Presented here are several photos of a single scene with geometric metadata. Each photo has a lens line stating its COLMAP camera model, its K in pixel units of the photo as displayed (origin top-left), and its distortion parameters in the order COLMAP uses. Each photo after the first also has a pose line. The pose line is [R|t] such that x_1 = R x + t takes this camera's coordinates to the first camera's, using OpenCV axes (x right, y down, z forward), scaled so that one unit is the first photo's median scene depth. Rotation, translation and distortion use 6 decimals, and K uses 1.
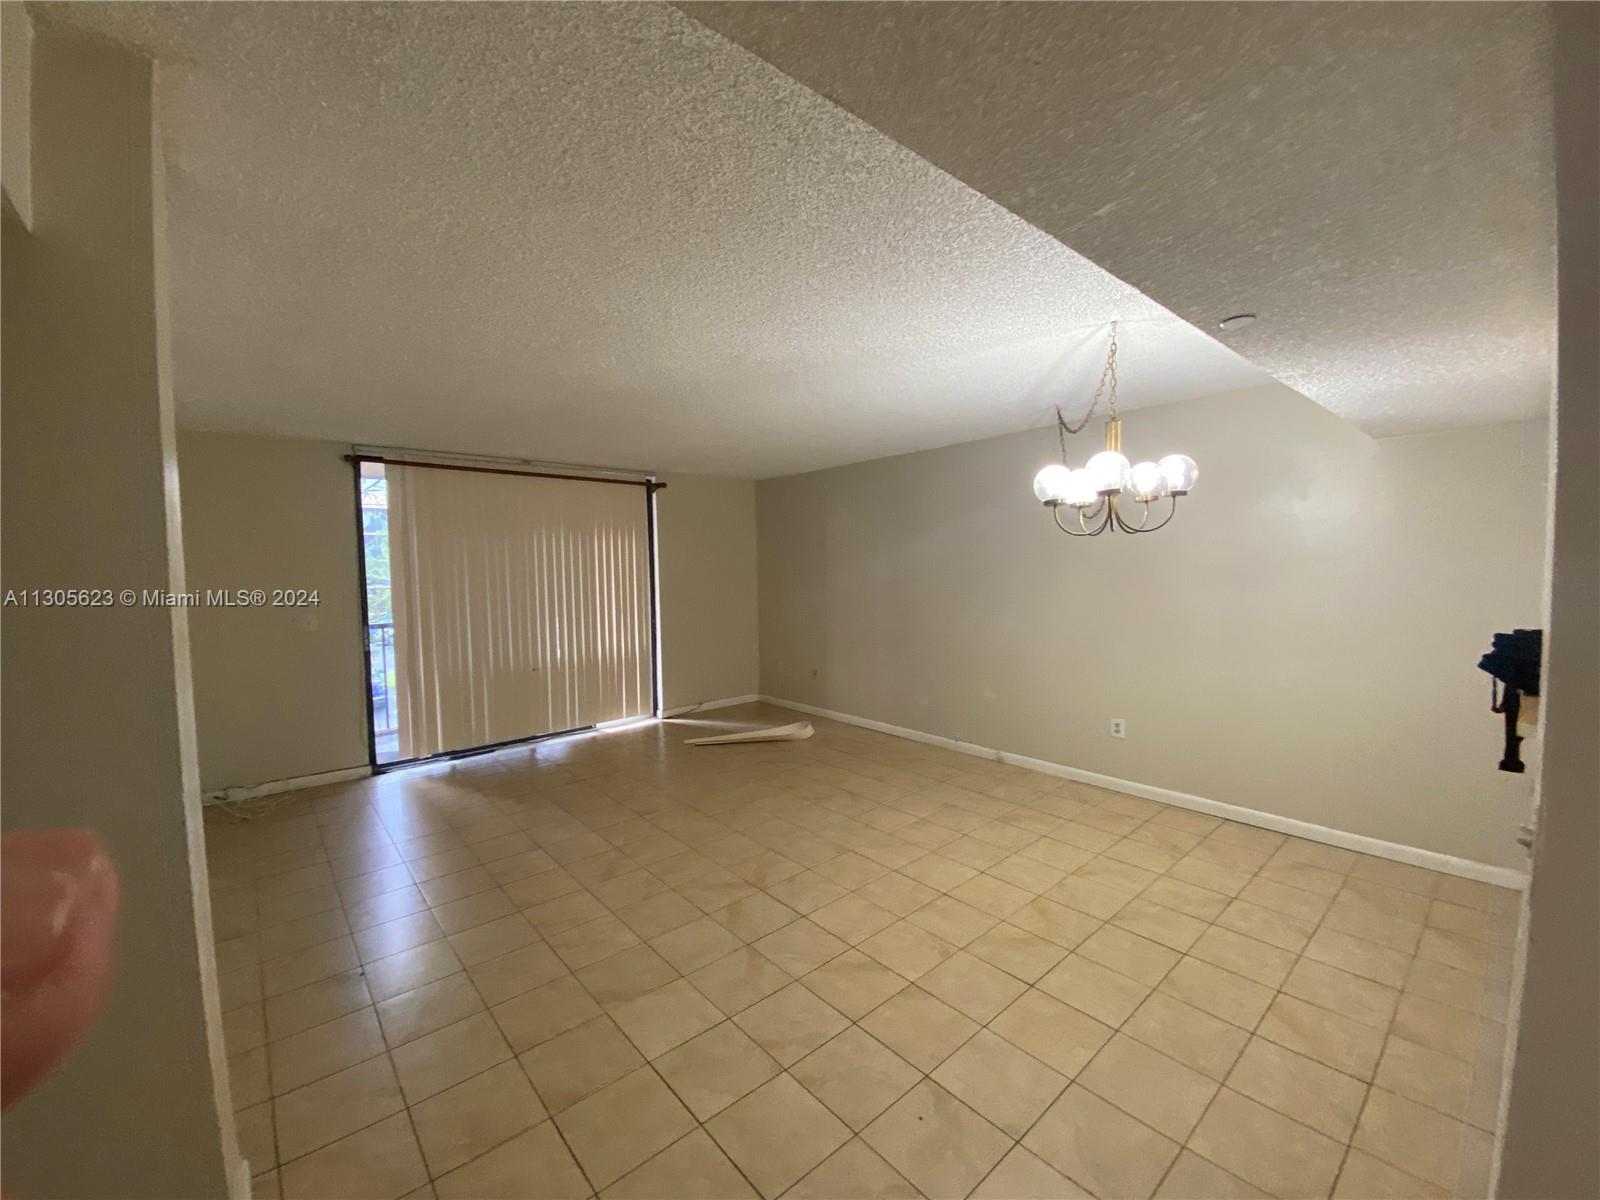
lens RADIAL K [[641.1, 0, 800.0], [0, 641.1, 600.0], [0, 0, 1]] dist [0.018779, -0.020310]
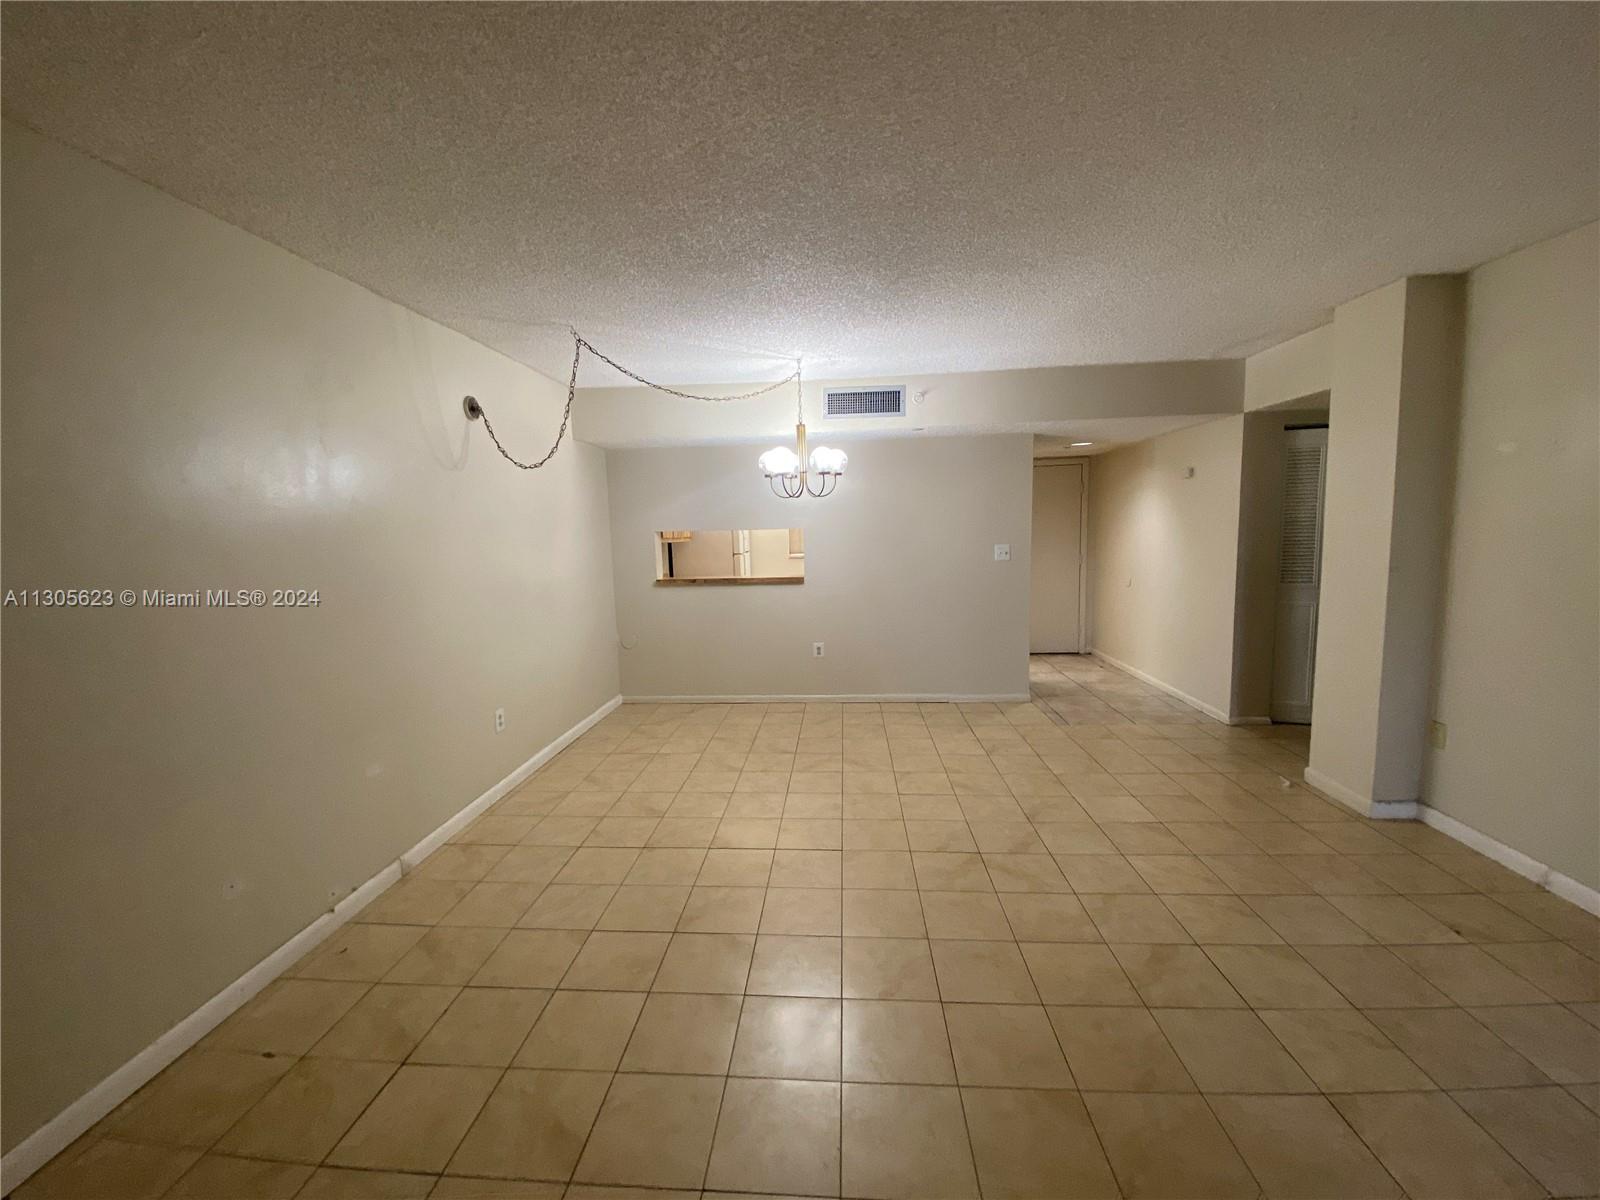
lens RADIAL K [[641.1, 0, 800.0], [0, 641.1, 600.0], [0, 0, 1]] dist [0.018779, -0.020310]
pose [[-0.711152, -0.040153, 0.701891, -0.500848], [0.082532, 0.986697, 0.140066, -0.056859], [-0.698177, 0.157537, -0.698377, 1.736767]]
